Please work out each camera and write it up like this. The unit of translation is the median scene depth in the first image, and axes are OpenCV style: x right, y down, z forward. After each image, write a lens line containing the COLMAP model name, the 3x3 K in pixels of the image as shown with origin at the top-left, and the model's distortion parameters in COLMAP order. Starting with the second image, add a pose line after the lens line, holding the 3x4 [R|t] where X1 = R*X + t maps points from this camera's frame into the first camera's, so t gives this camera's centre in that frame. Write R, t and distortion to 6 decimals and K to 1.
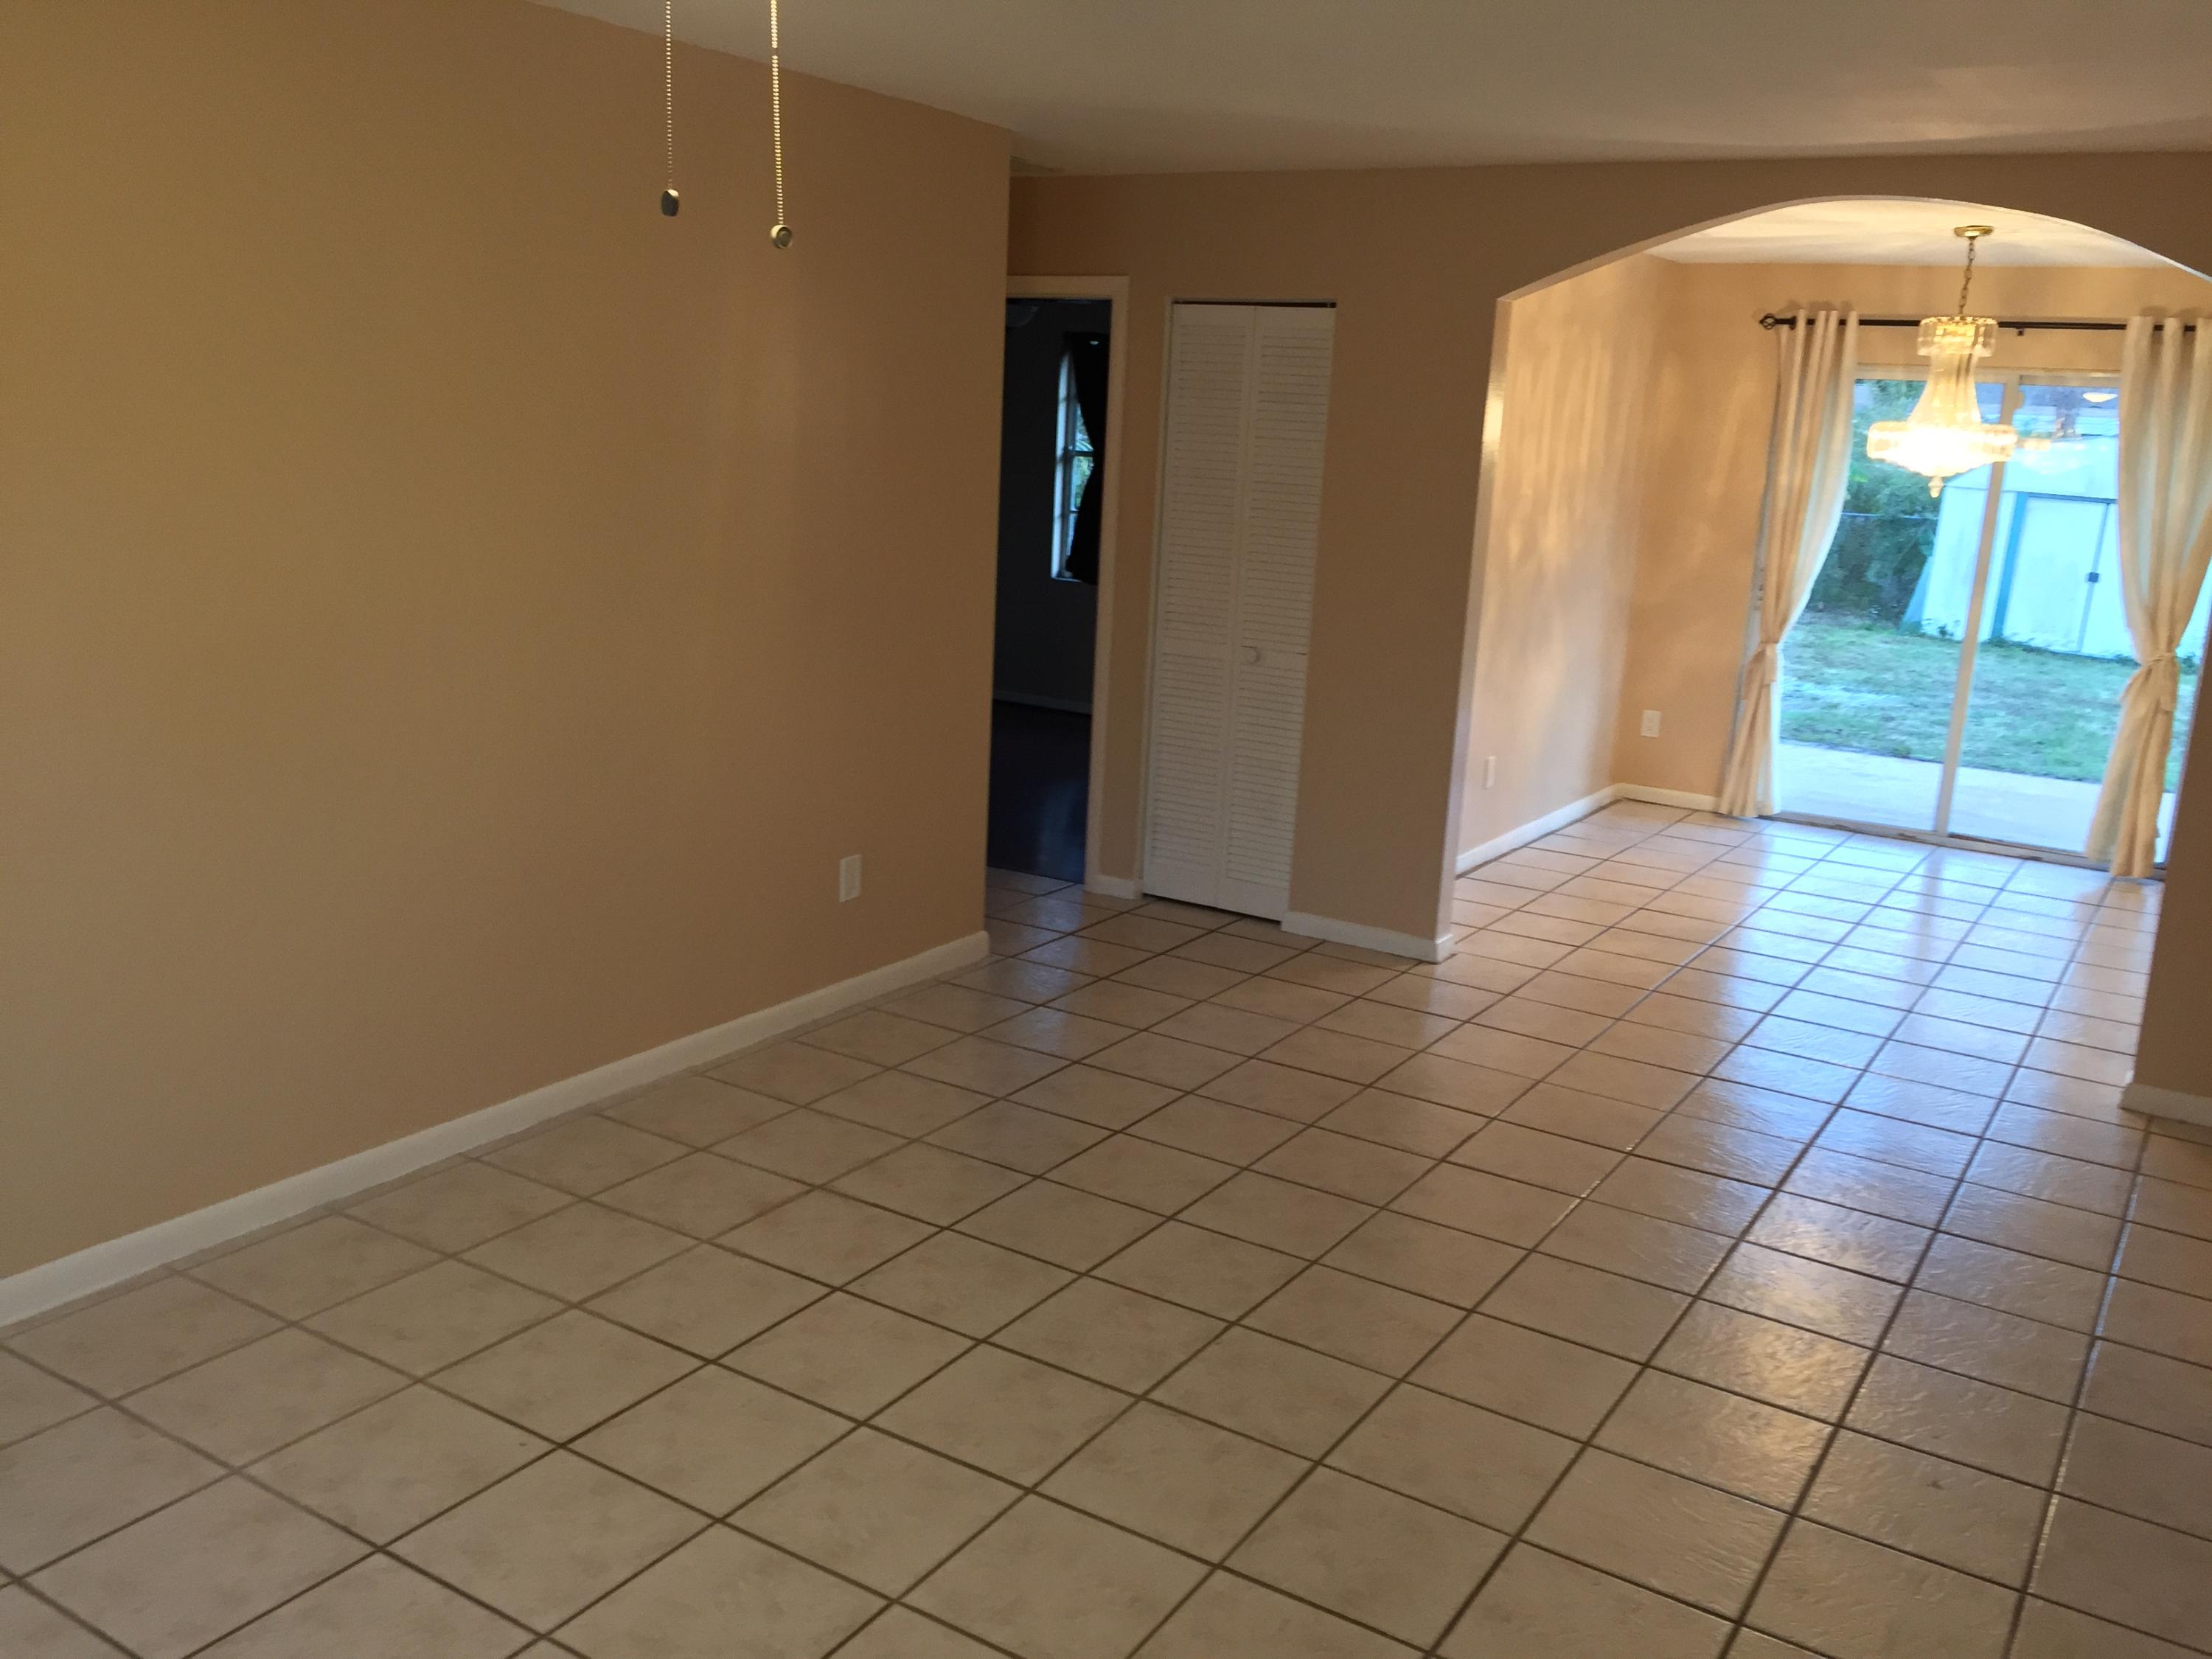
lens RADIAL K [[1877.3, 0, 1106.0], [0, 1877.3, 829.5], [0, 0, 1]] dist [0.084866, -0.119911]
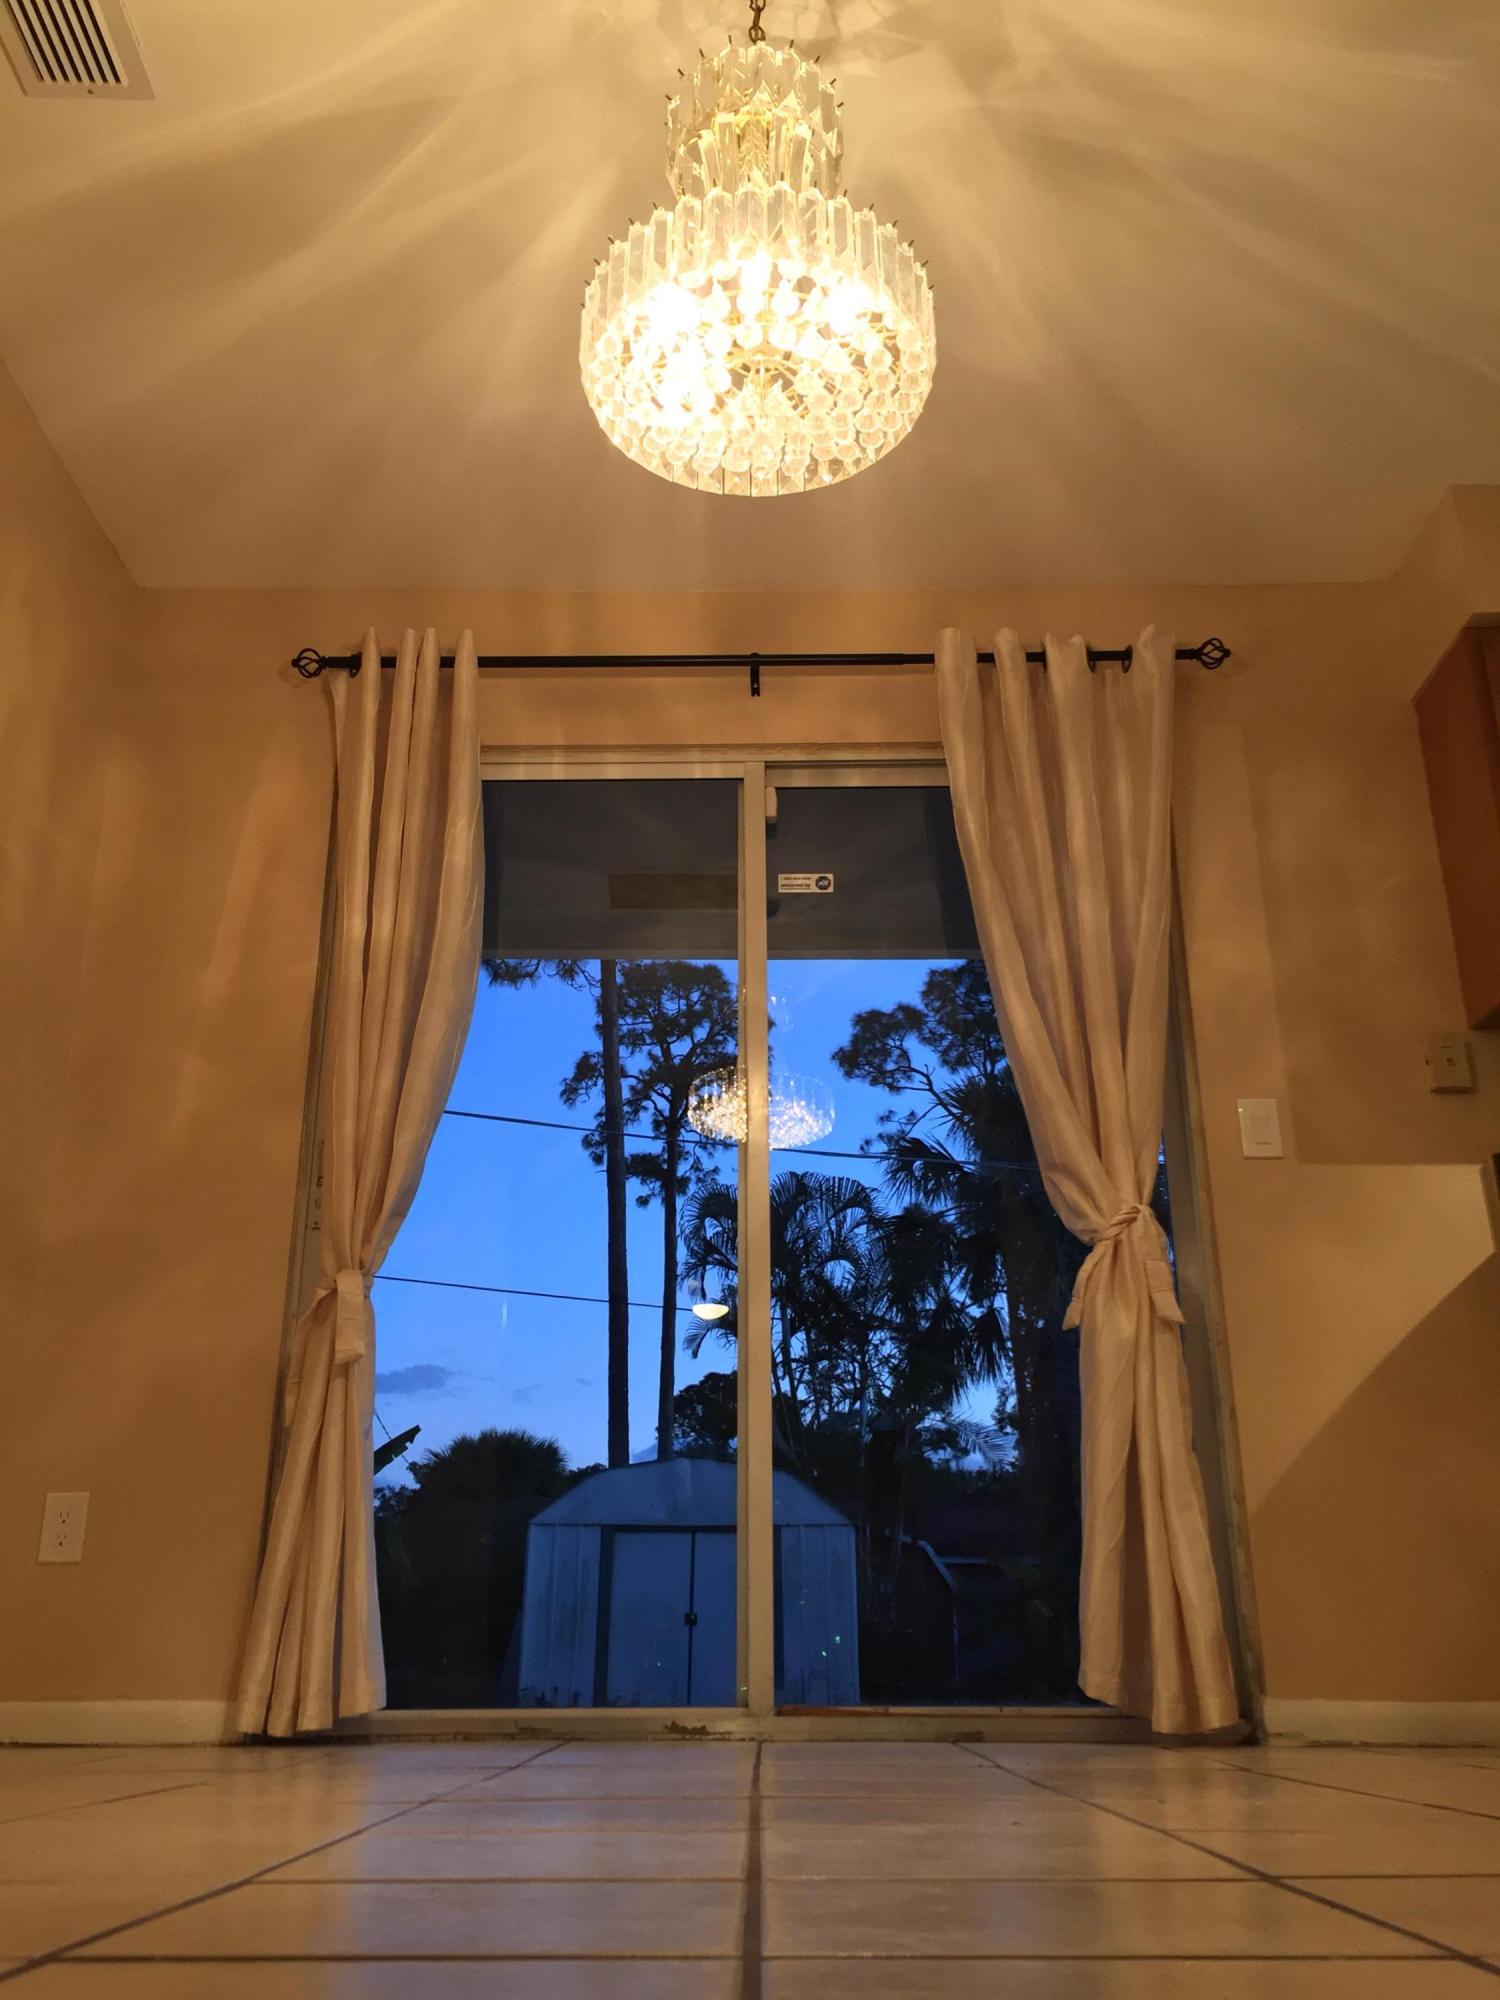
lens RADIAL K [[1736.6, 0, 750.0], [0, 1736.6, 1000.0], [0, 0, 1]] dist [0.060332, 0.003038]
pose [[0.849698, 0.133895, 0.509986, 0.226567], [0.163908, 0.852224, -0.496838, 0.061876], [-0.501146, 0.505753, 0.702187, 0.669655]]
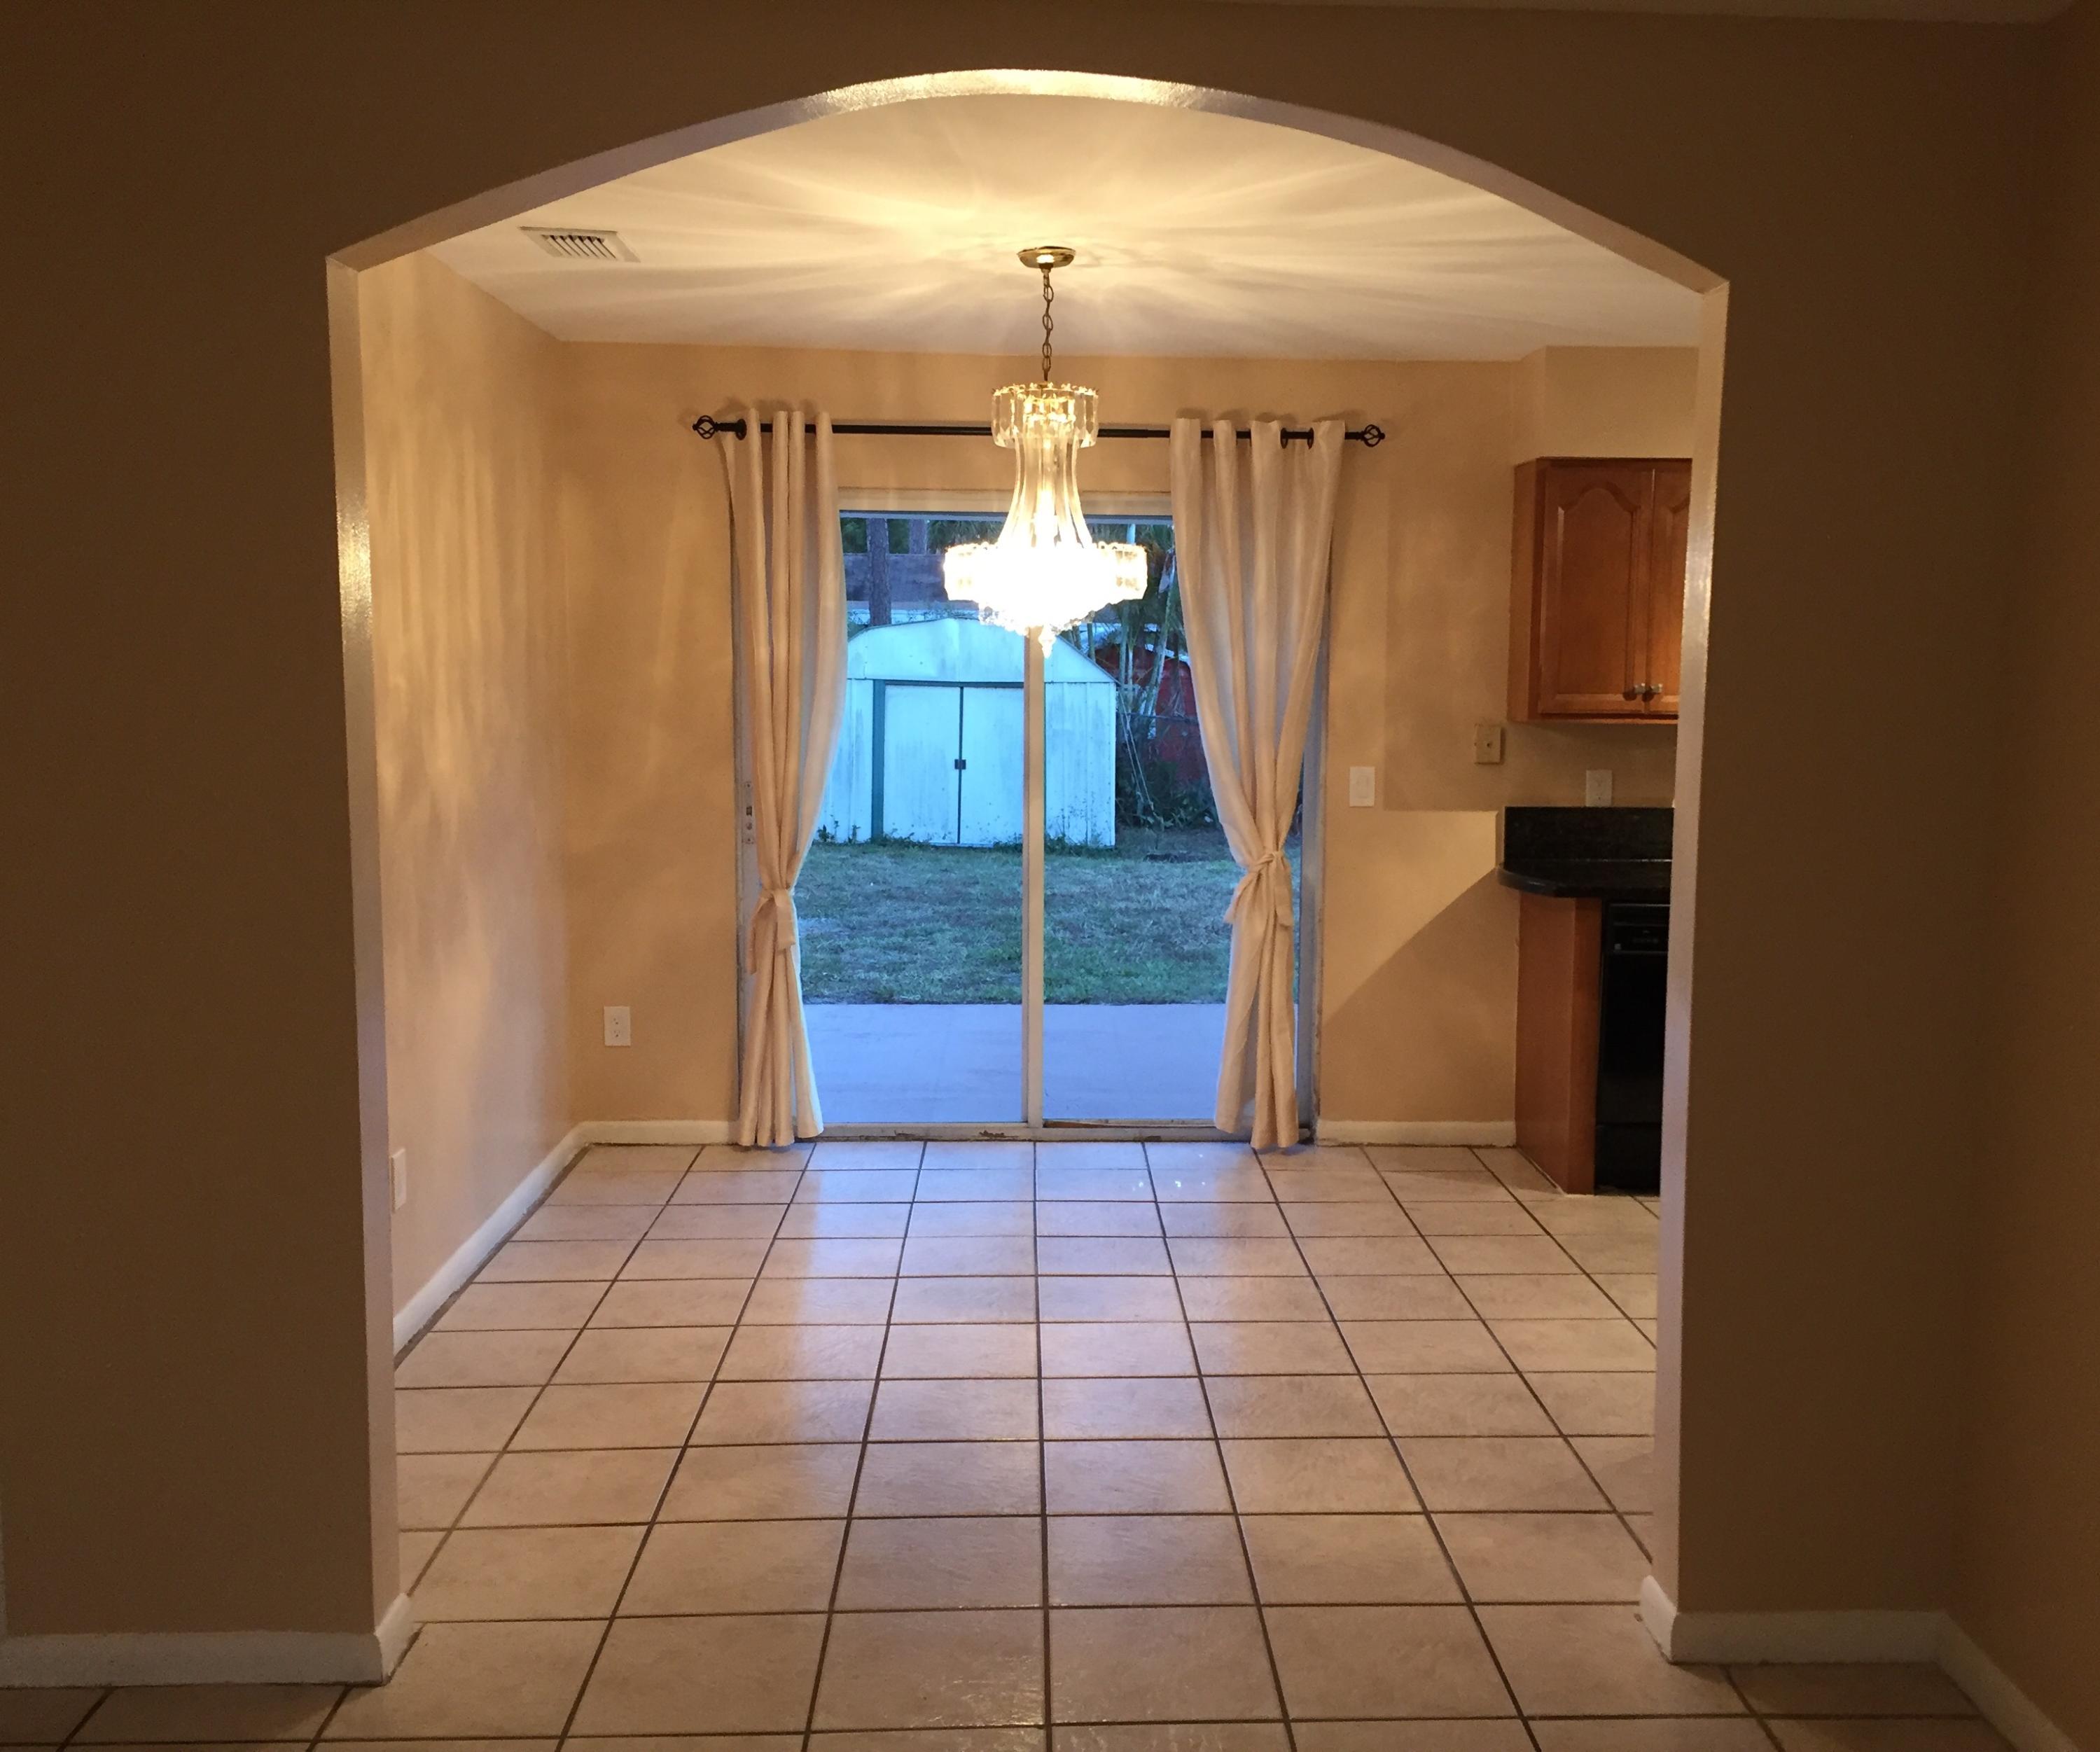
lens RADIAL K [[1980.7, 0, 1122.0], [0, 1980.7, 882.7], [0, 0, 1]] dist [0.089314, -0.114388]
pose [[0.819049, -0.110005, 0.563079, 0.050625], [0.159118, 0.986500, -0.038724, -0.055445], [-0.551217, 0.121313, 0.825495, 0.351884]]
